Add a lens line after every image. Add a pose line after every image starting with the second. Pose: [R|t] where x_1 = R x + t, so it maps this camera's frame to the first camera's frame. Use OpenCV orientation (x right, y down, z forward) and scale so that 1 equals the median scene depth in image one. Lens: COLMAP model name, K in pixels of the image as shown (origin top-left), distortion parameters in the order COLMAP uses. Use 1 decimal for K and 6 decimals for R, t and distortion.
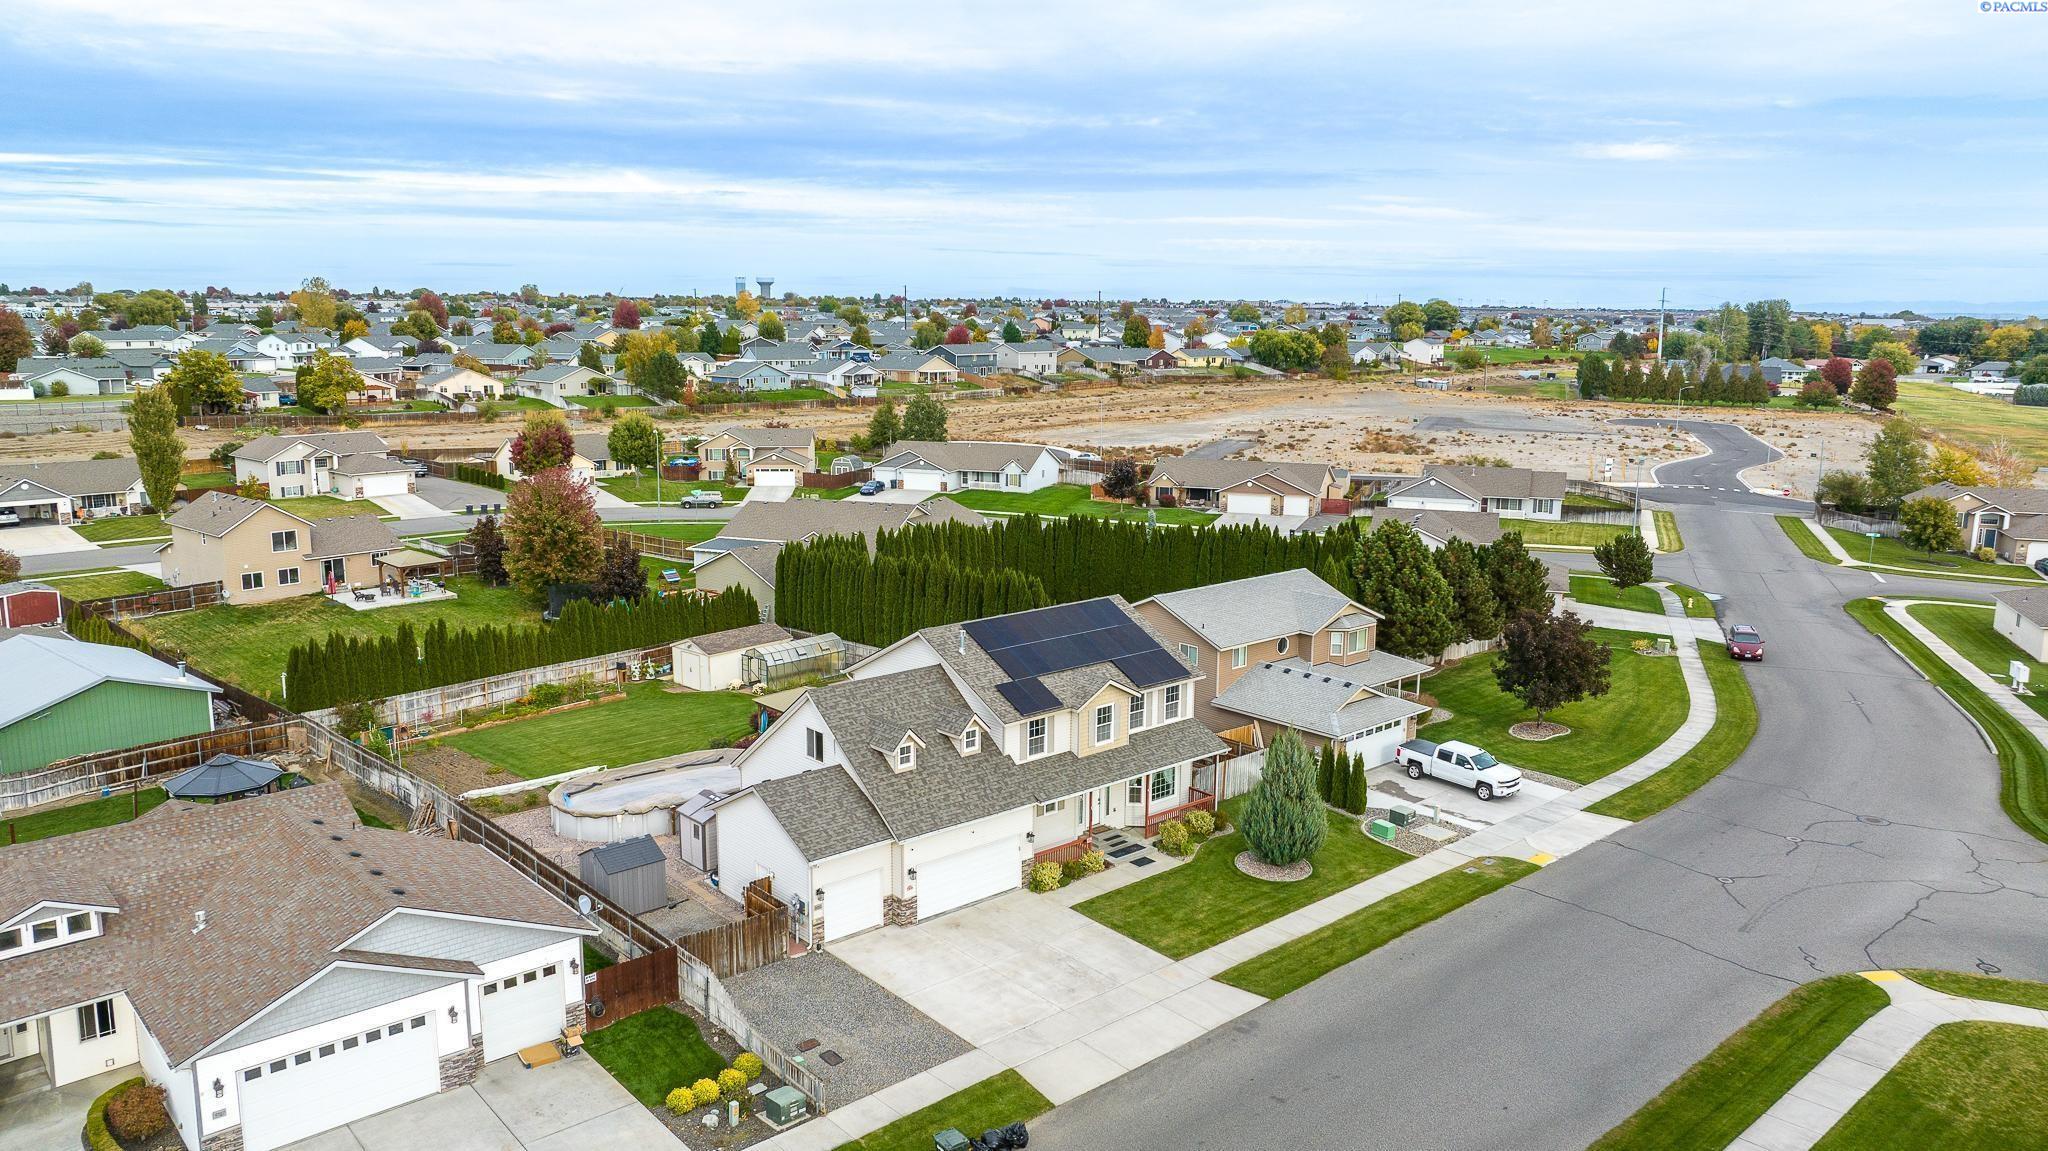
lens RADIAL K [[1439.2, 0, 1015.9], [0, 1439.2, 577.7], [0, 0, 1]] dist [-0.010442, -0.002202]
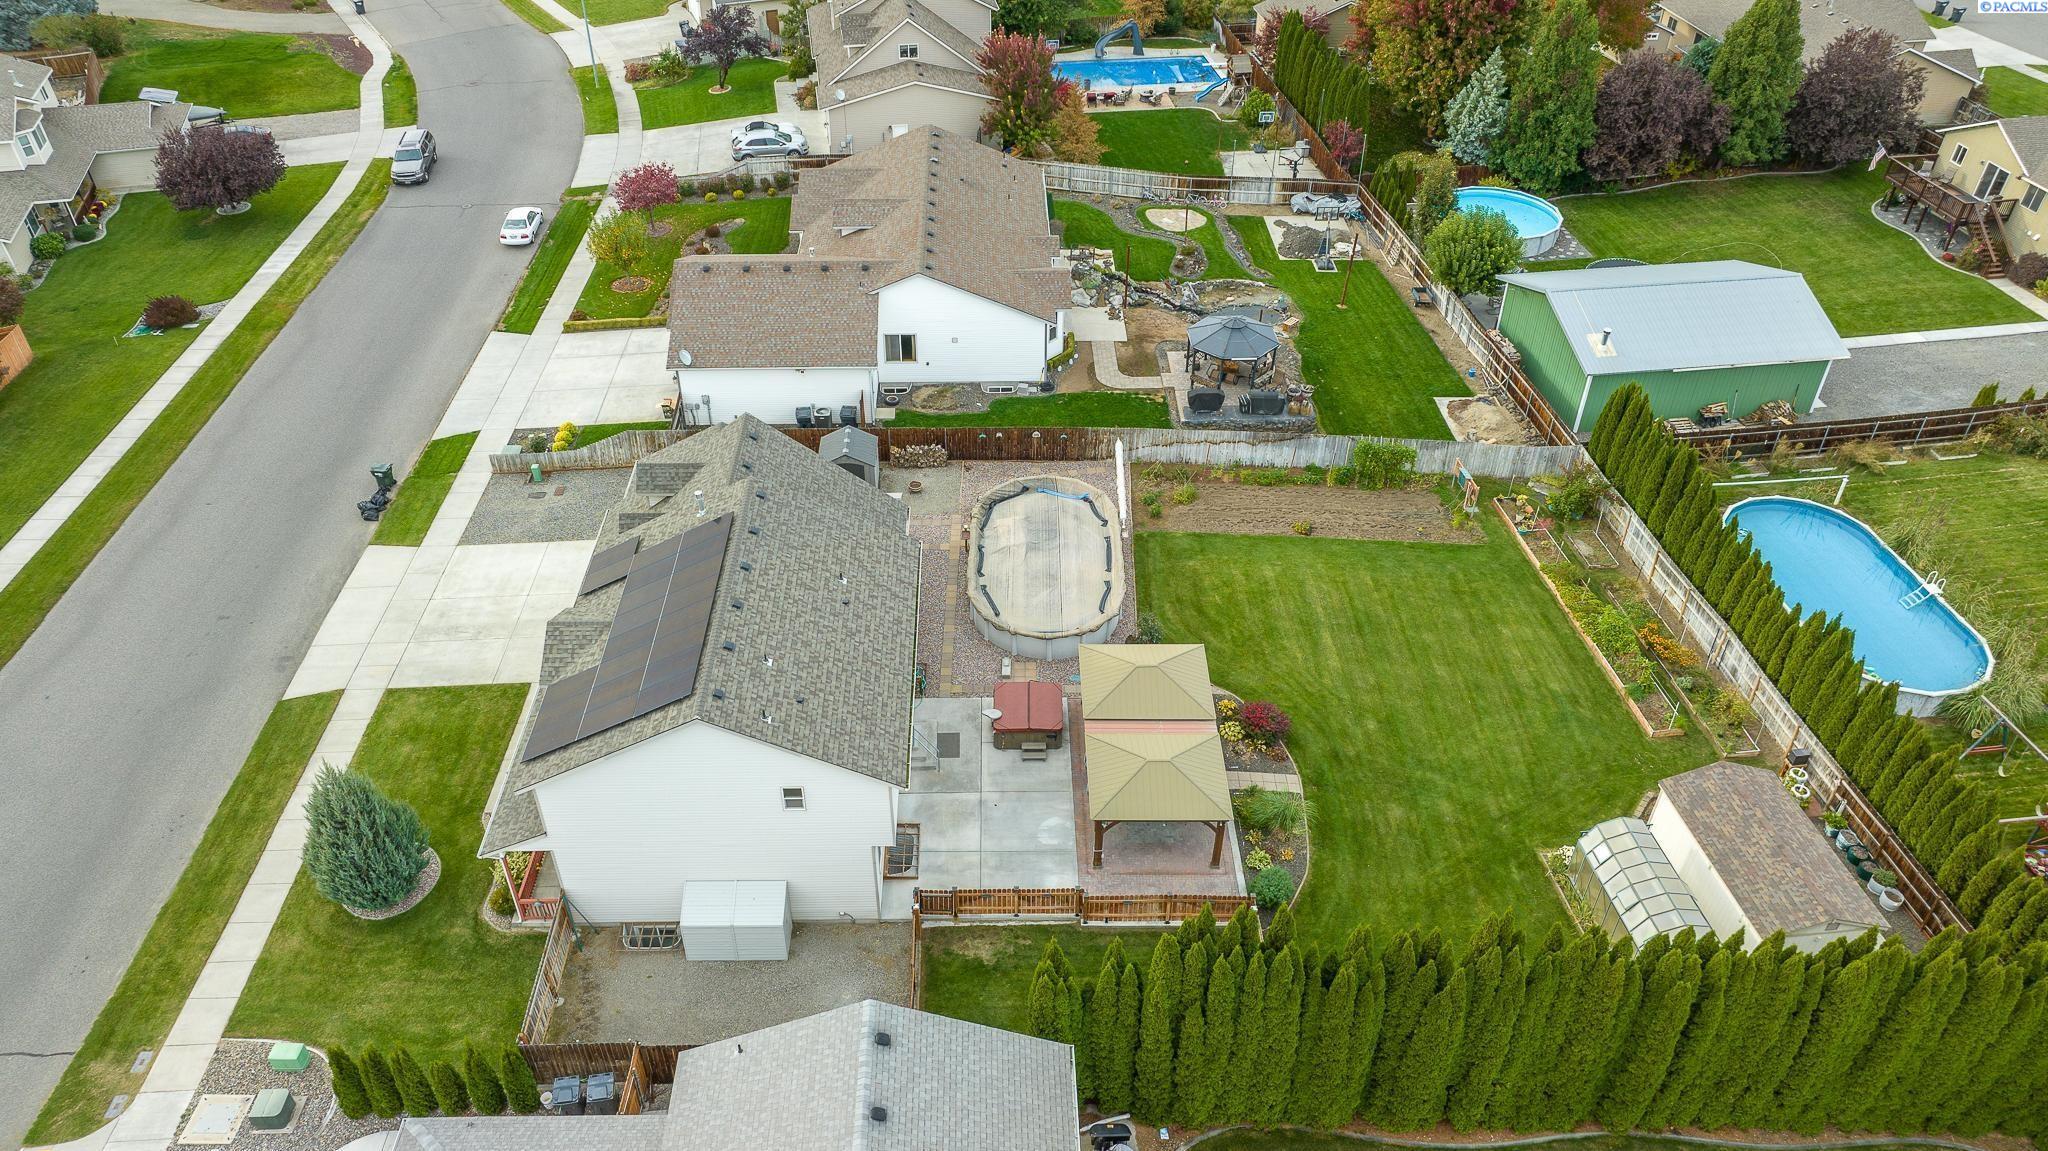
lens RADIAL K [[1439.2, 0, 1015.9], [0, 1439.2, 577.7], [0, 0, 1]] dist [-0.010442, -0.002202]
pose [[-0.648557, 0.459819, -0.606581, 0.288806], [-0.148104, 0.705446, 0.693117, -0.414468], [0.746619, 0.539363, -0.389421, 1.189024]]
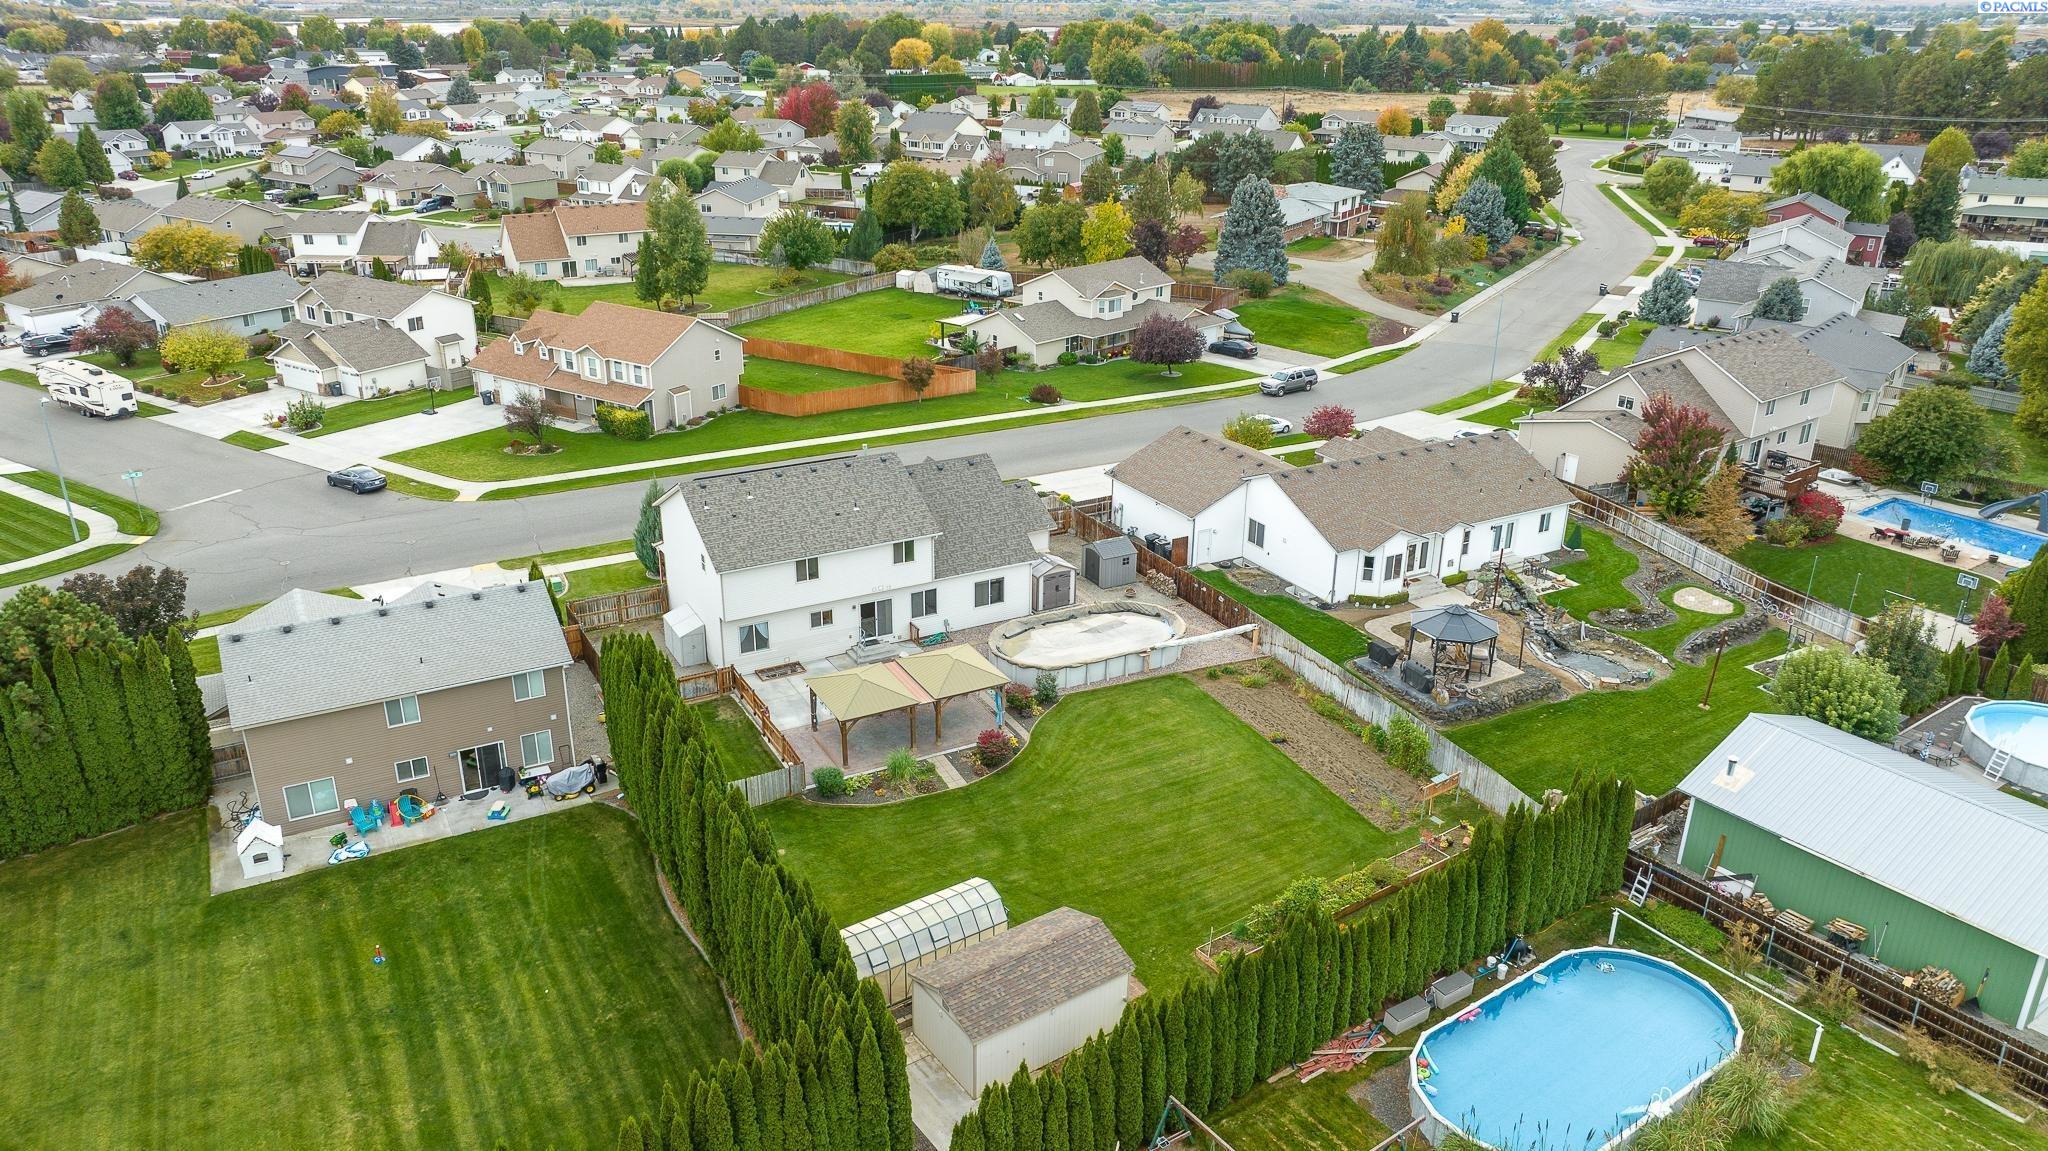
lens RADIAL K [[1450.0, 0, 1023.3], [0, 1450.0, 569.9], [0, 0, 1]] dist [-0.014104, -0.001414]
pose [[-0.975398, -0.097575, 0.197682, -0.366068], [0.023857, 0.844727, 0.534665, -0.462380], [-0.219157, 0.526227, -0.821617, 1.712811]]
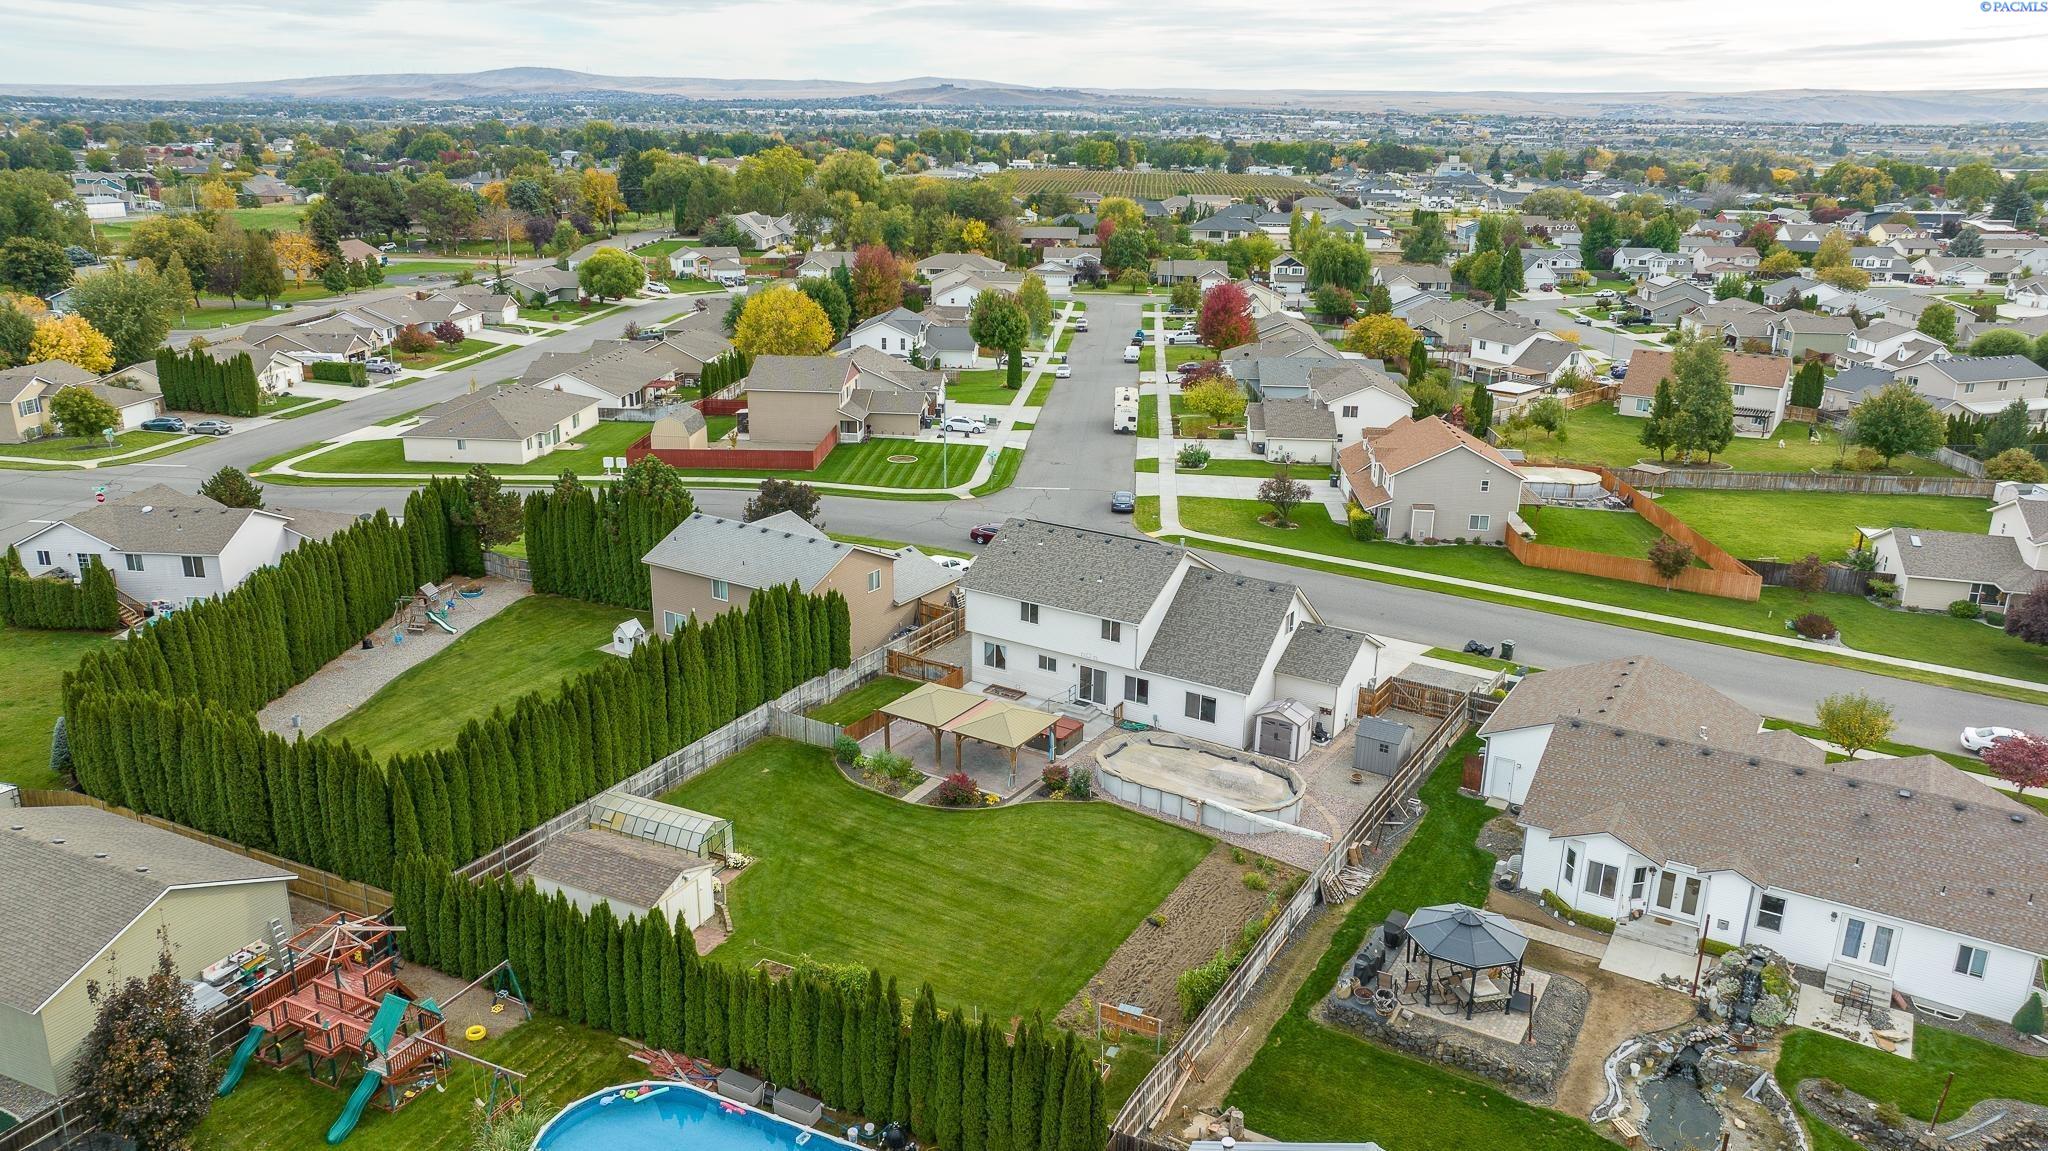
lens RADIAL K [[1450.0, 0, 1023.3], [0, 1450.0, 569.9], [0, 0, 1]] dist [-0.014104, -0.001414]
pose [[-0.275411, -0.298594, 0.913778, -1.037834], [0.161297, 0.922710, 0.350127, -0.364593], [-0.947698, 0.243818, -0.205962, 1.167327]]
